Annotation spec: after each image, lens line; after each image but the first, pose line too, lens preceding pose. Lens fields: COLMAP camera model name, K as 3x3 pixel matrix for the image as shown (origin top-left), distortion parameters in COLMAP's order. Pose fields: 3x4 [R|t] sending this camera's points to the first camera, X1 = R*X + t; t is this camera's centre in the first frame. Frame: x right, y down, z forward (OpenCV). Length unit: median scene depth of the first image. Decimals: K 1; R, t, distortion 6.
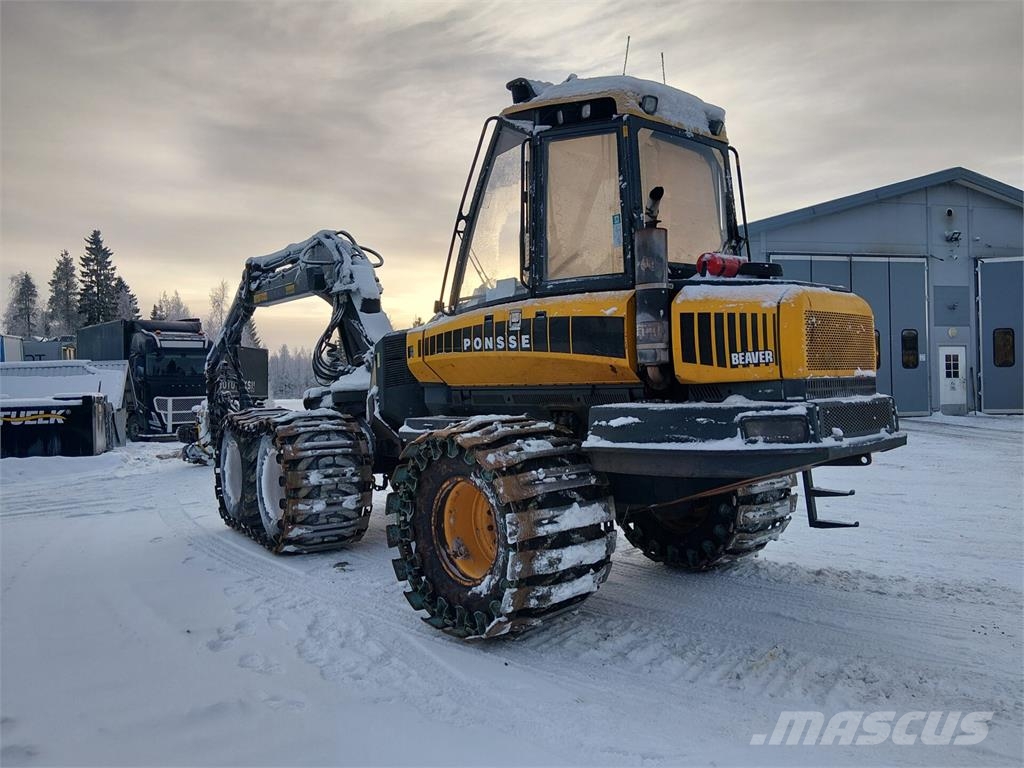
lens RADIAL K [[776.2, 0, 506.8], [0, 776.2, 378.5], [0, 0, 1]] dist [0.117050, -0.202249]
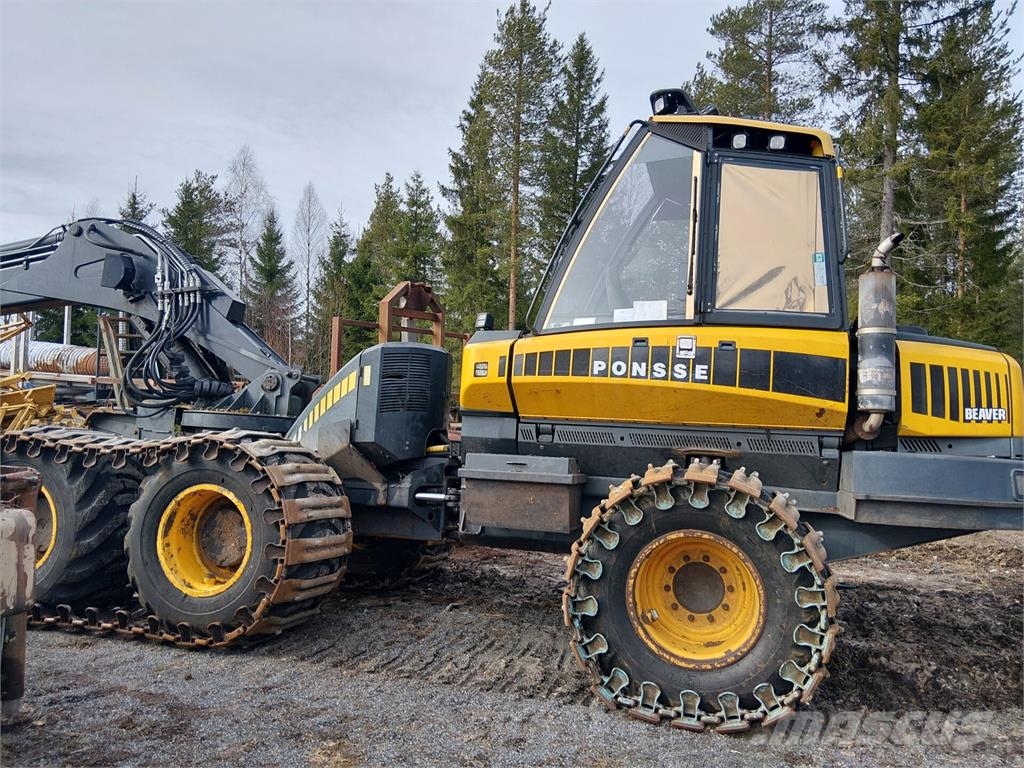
lens RADIAL K [[776.2, 0, 506.8], [0, 776.2, 378.5], [0, 0, 1]] dist [0.117050, -0.202249]
pose [[0.839489, 0.133097, 0.526824, -0.658176], [-0.080069, 0.989254, -0.122335, 0.089420], [-0.537445, 0.060517, 0.841125, 0.395895]]
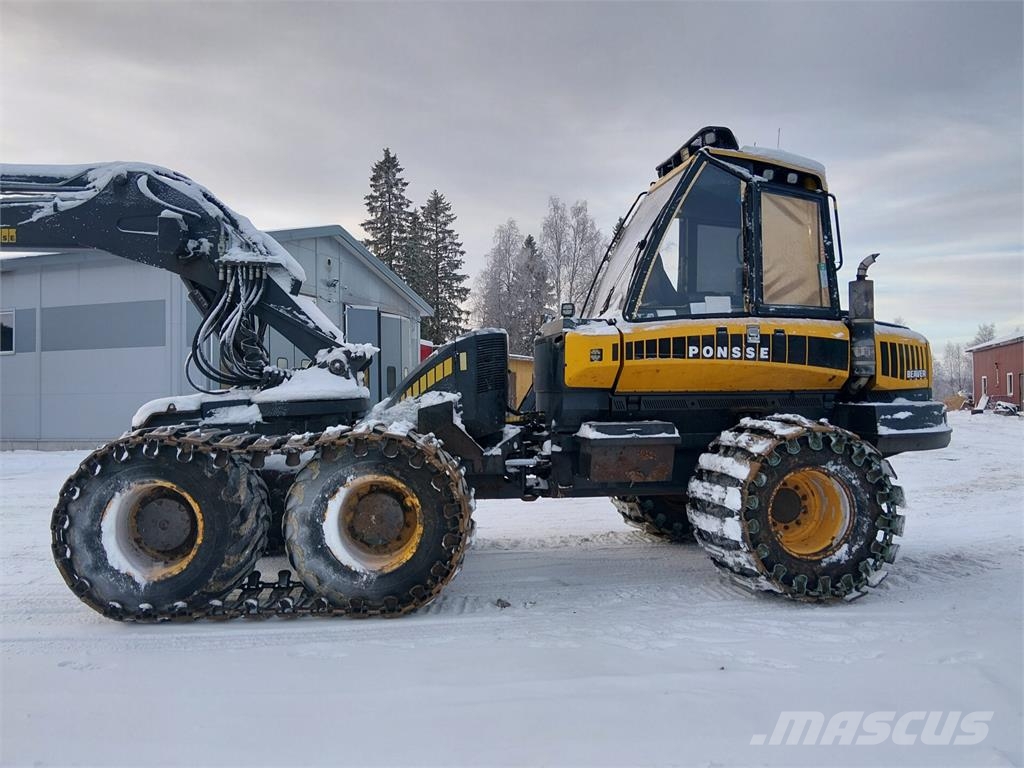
lens RADIAL K [[776.2, 0, 506.8], [0, 776.2, 378.5], [0, 0, 1]] dist [0.117050, -0.202249]
pose [[0.517666, 0.036186, 0.854817, -1.262628], [-0.002986, 0.999176, -0.040489, 0.042657], [-0.855578, 0.018407, 0.517347, 0.756352]]
